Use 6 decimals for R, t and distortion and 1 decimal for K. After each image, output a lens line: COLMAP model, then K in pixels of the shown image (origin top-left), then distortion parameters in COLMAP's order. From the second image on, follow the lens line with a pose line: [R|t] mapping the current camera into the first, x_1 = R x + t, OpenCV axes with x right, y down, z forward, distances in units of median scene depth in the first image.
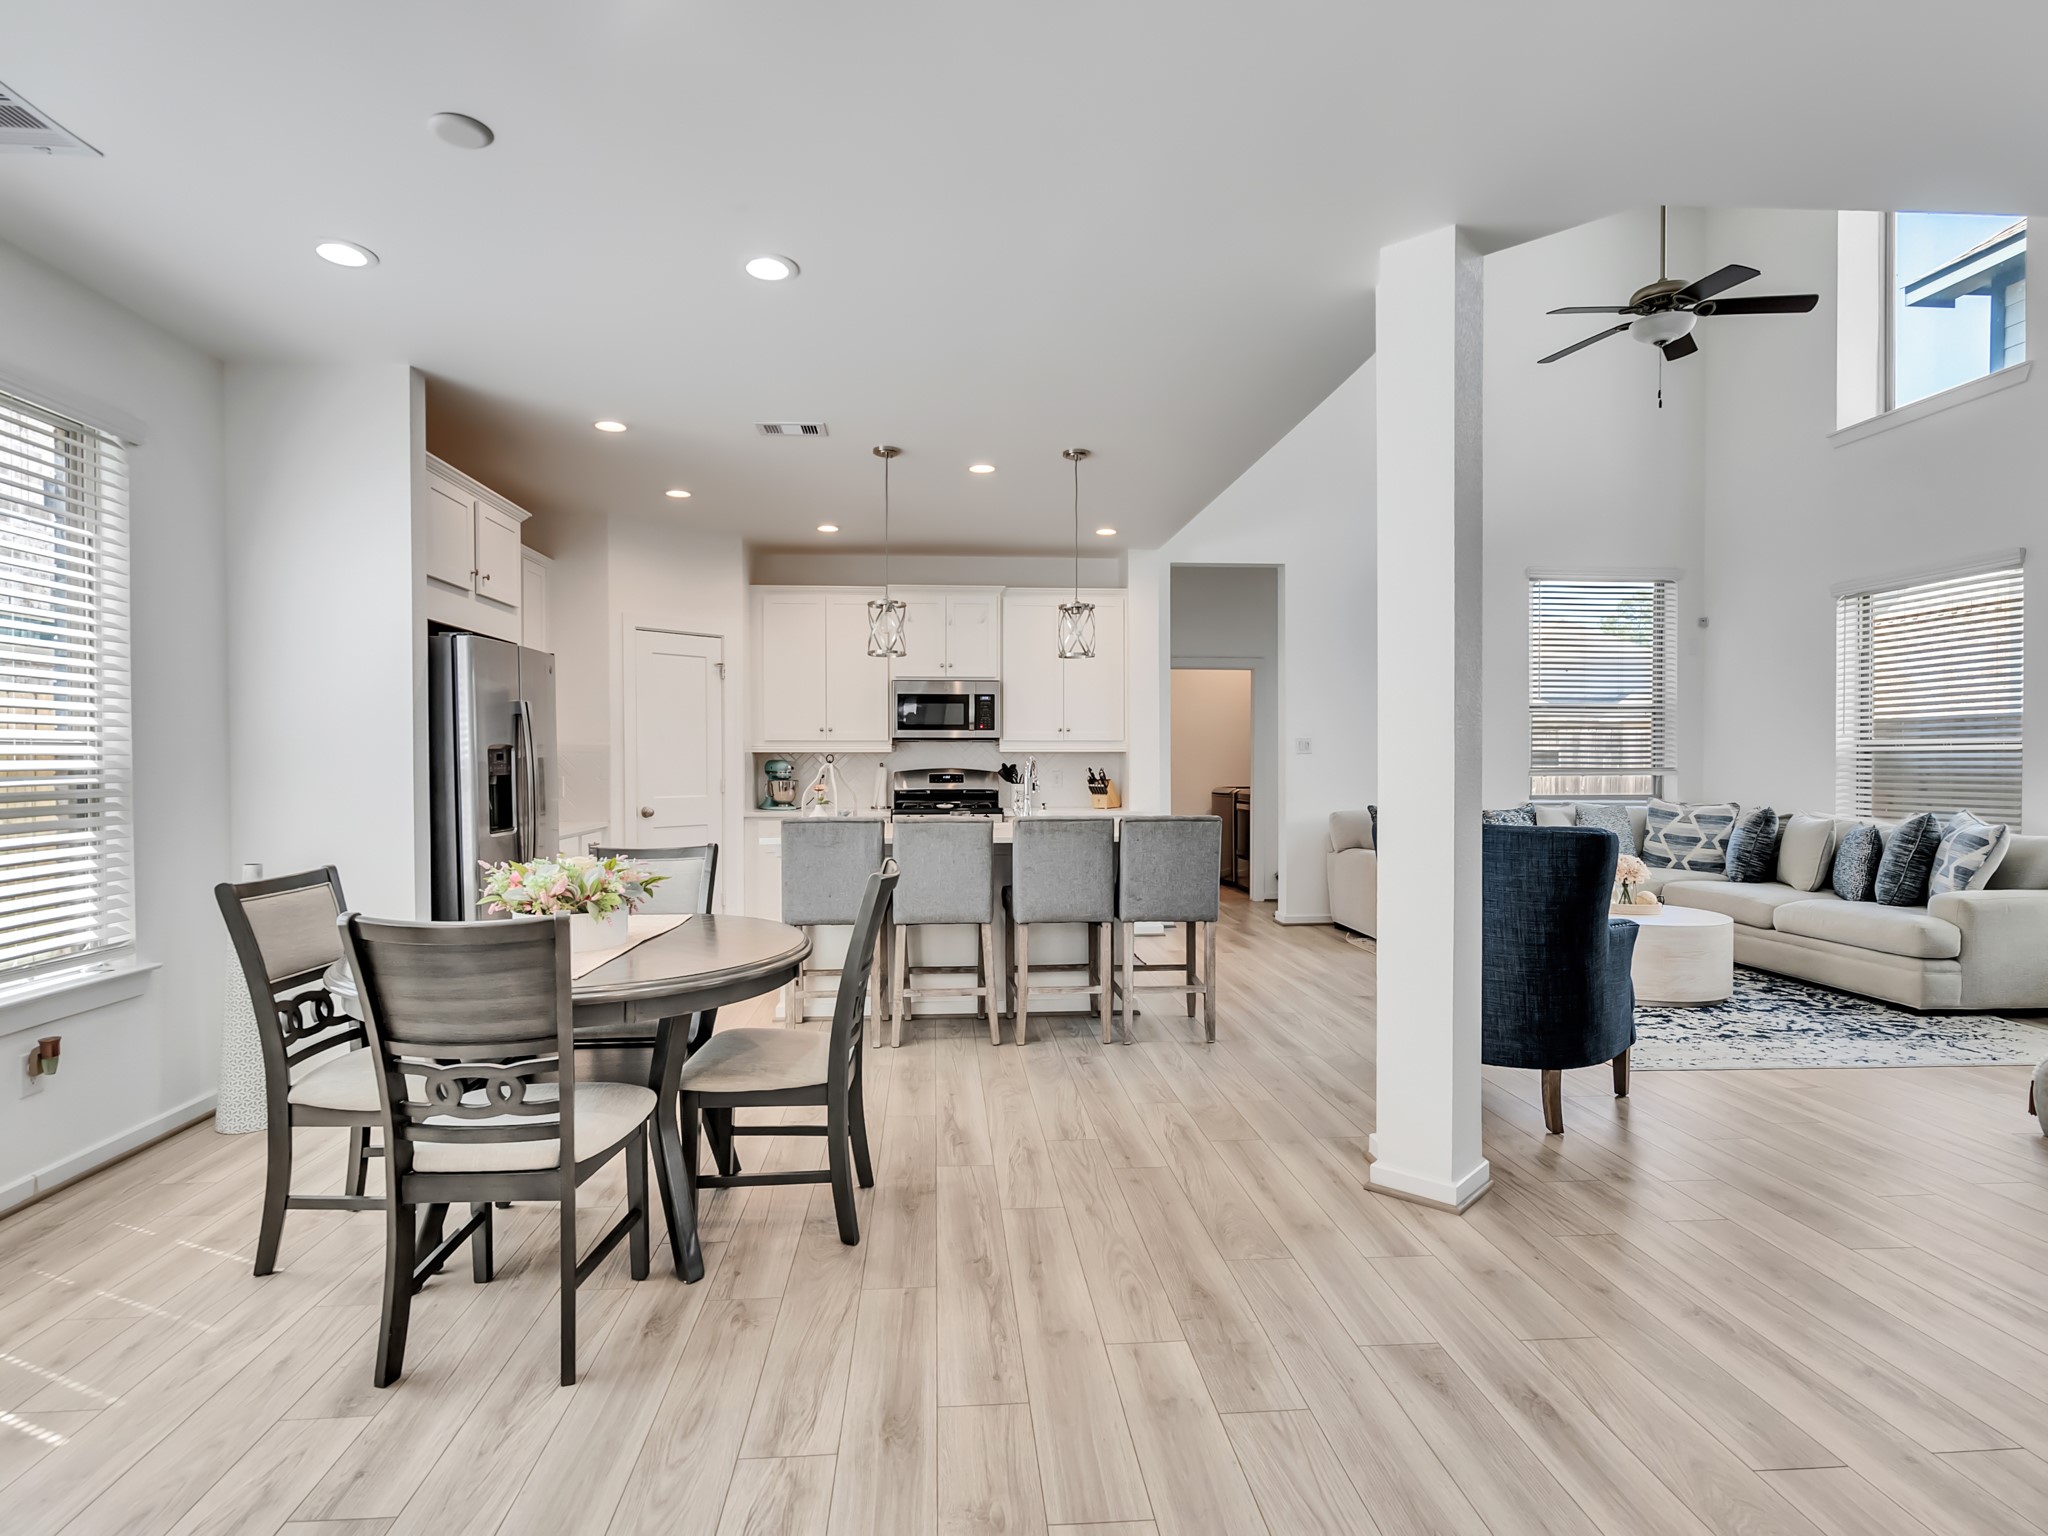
lens RADIAL K [[1047.1, 0, 1007.9], [0, 1047.1, 770.8], [0, 0, 1]] dist [-0.006753, 0.003899]
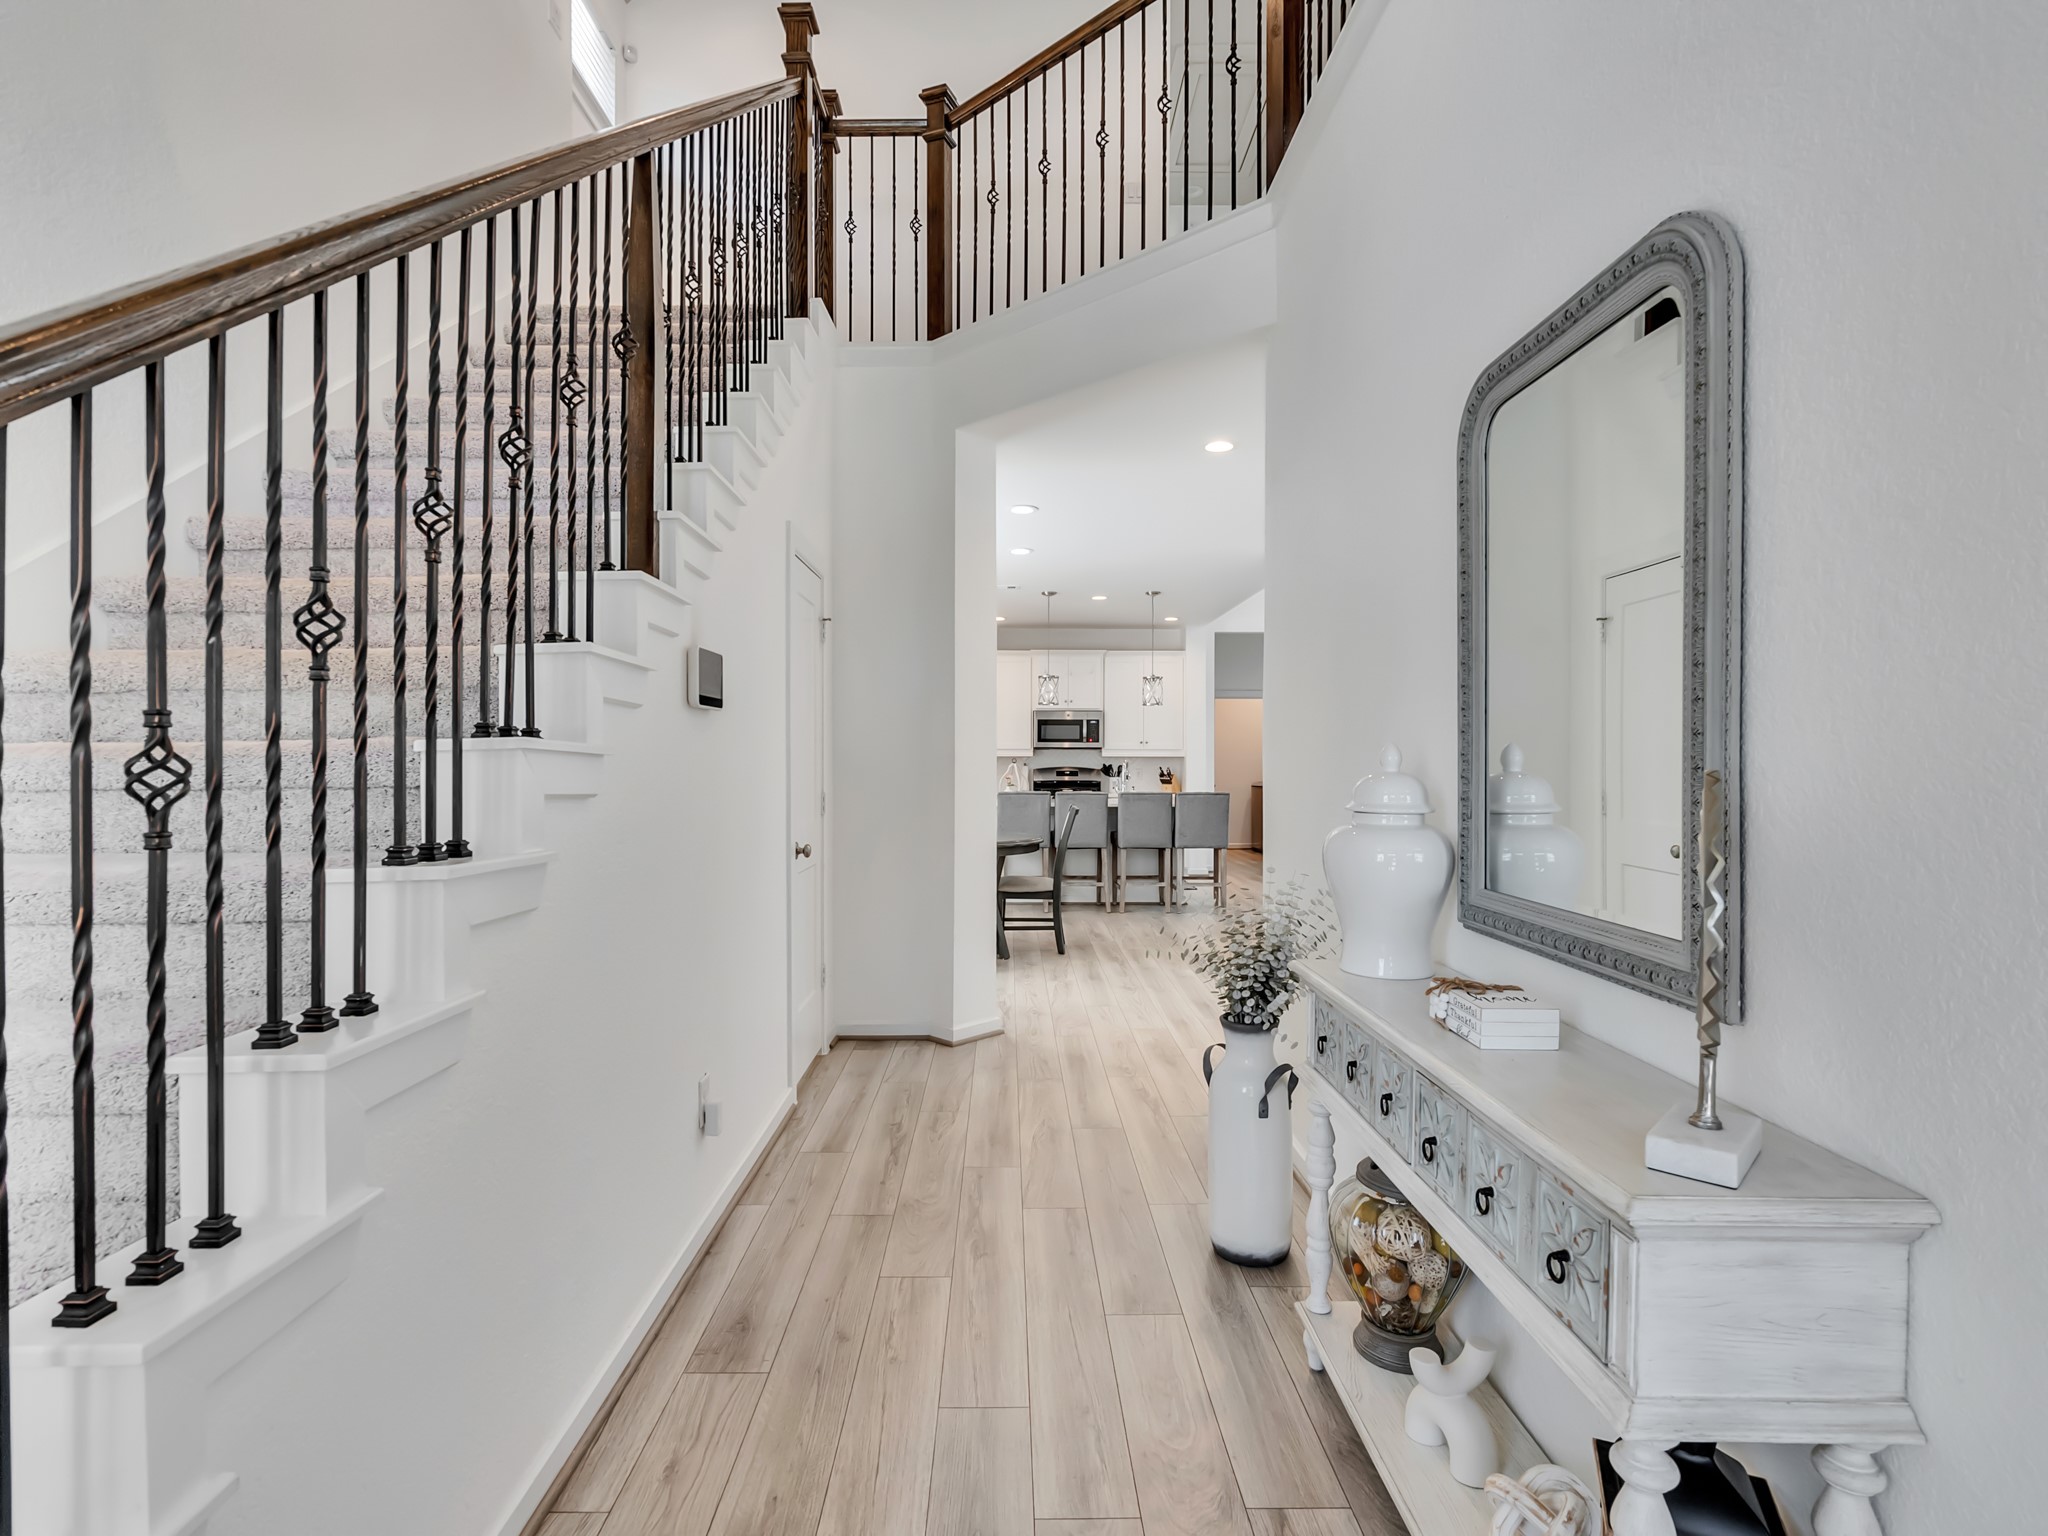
lens RADIAL K [[1047.1, 0, 1007.9], [0, 1047.1, 770.8], [0, 0, 1]] dist [-0.006753, 0.003899]
pose [[0.997507, 0.004777, -0.070408, -0.060147], [-0.004777, 0.999989, 0.000167, 0.006054], [0.070408, 0.000170, 0.997518, -0.888416]]
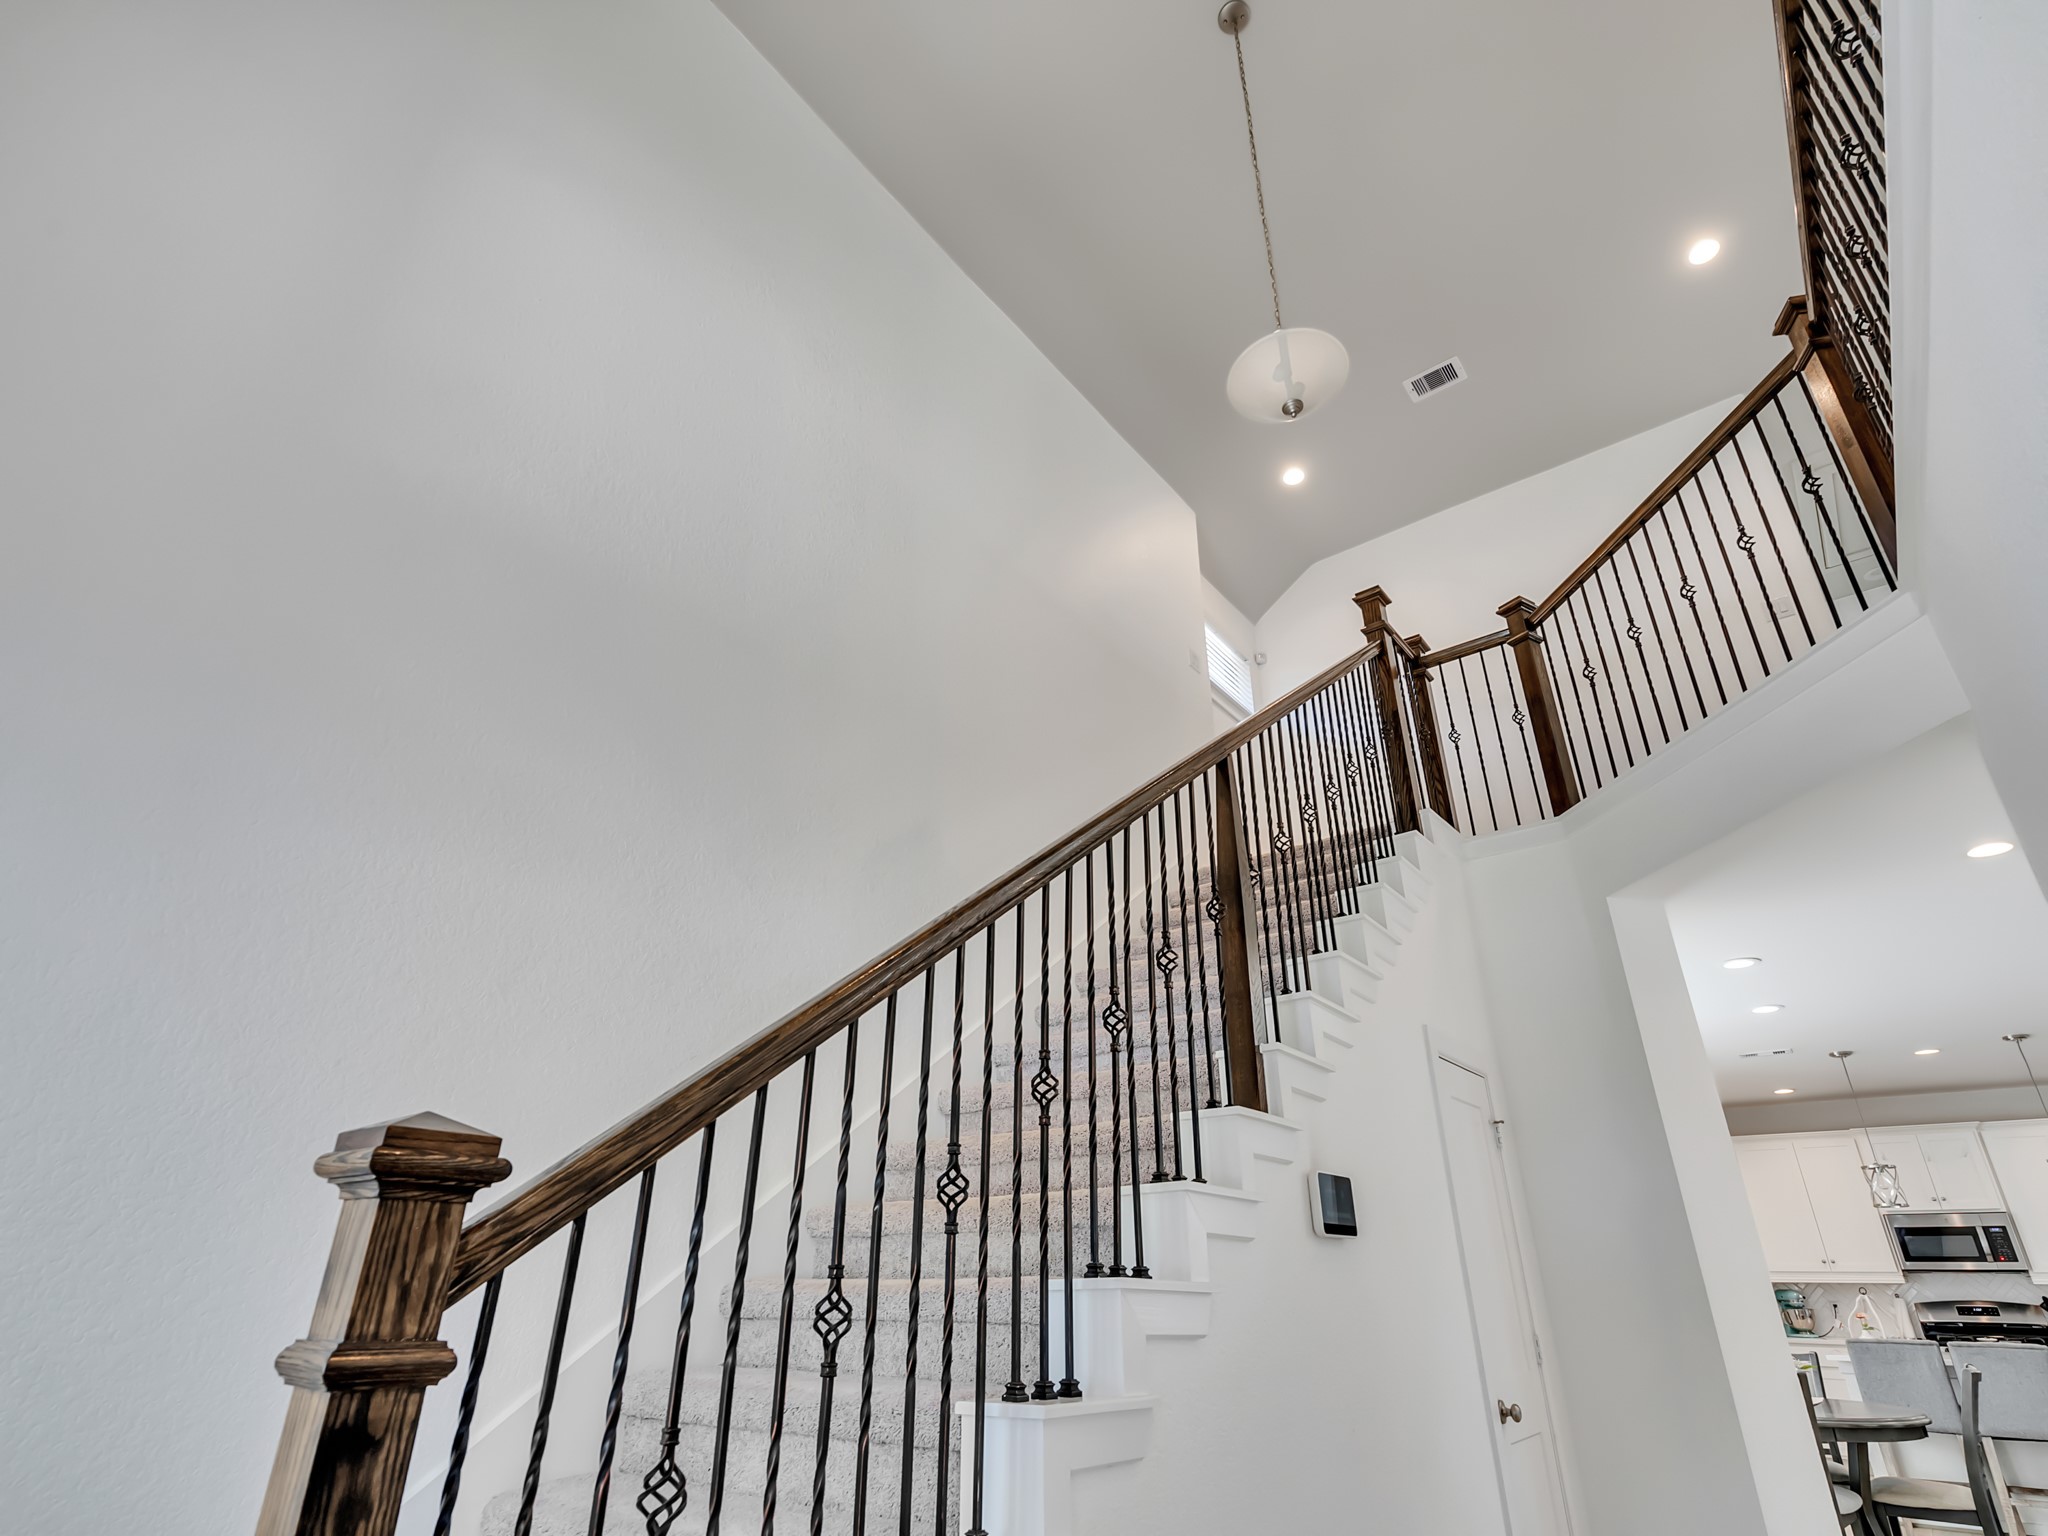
lens RADIAL K [[1047.1, 0, 1007.9], [0, 1047.1, 770.8], [0, 0, 1]] dist [-0.006753, 0.003899]
pose [[0.742296, -0.286930, -0.605531, 0.016727], [-0.014933, 0.896373, -0.443050, 0.000046], [0.669906, 0.337916, 0.661089, -0.905890]]
